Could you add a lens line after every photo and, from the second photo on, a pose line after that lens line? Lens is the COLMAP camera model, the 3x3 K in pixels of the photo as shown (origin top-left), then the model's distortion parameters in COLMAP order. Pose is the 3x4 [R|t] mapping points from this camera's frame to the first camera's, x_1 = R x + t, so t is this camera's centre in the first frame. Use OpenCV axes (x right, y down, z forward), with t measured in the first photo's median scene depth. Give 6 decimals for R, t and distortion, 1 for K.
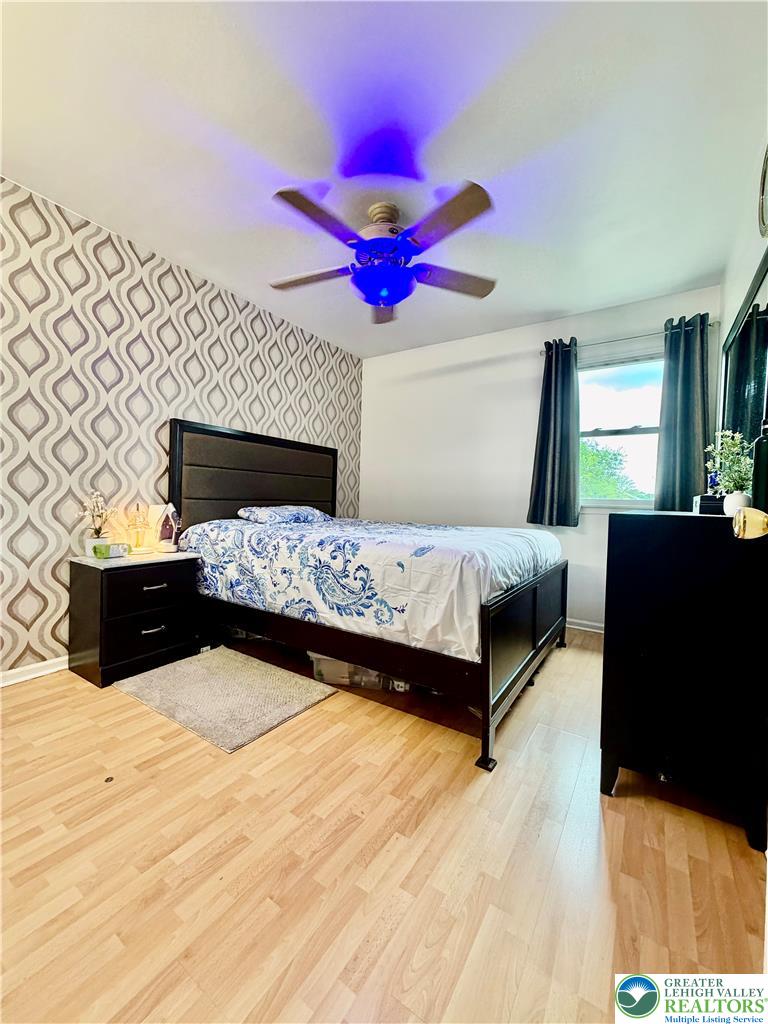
lens RADIAL K [[407.0, 0, 385.3], [0, 407.0, 512.3], [0, 0, 1]] dist [-0.001074, 0.000534]
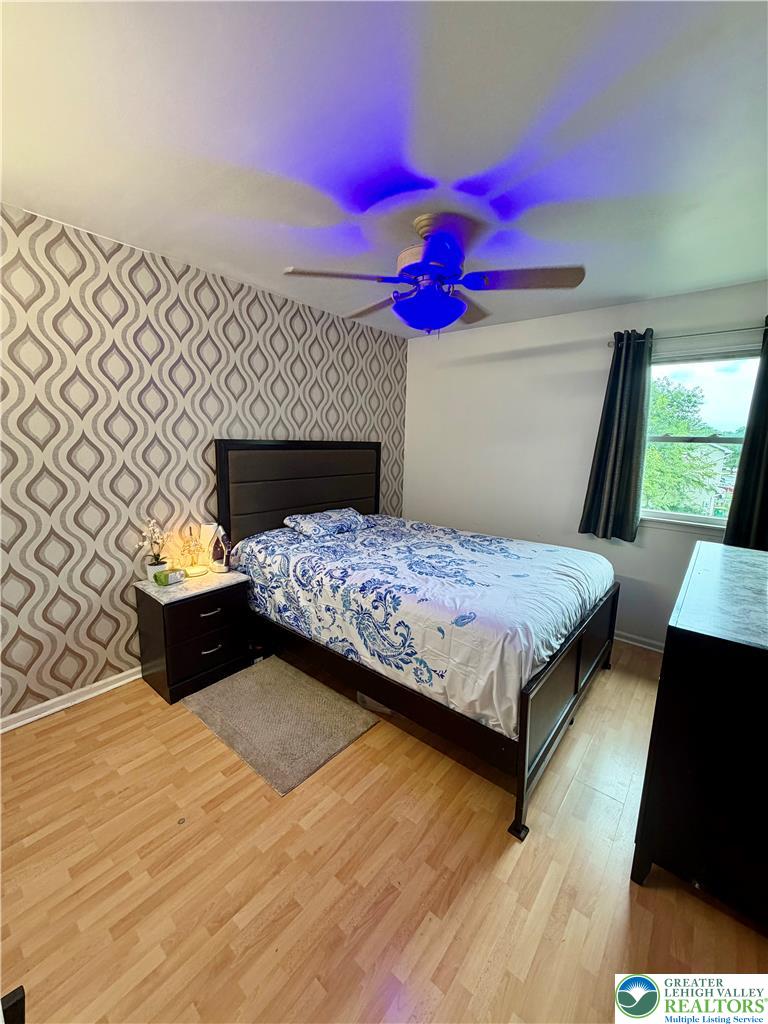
lens RADIAL K [[407.0, 0, 385.1], [0, 407.0, 518.1], [0, 0, 1]] dist [-0.001074, 0.000534]
pose [[0.993802, 0.017985, -0.109697, 0.004930], [-0.001558, 0.988982, 0.148030, -0.241962], [0.111151, -0.146942, 0.982880, 0.036114]]
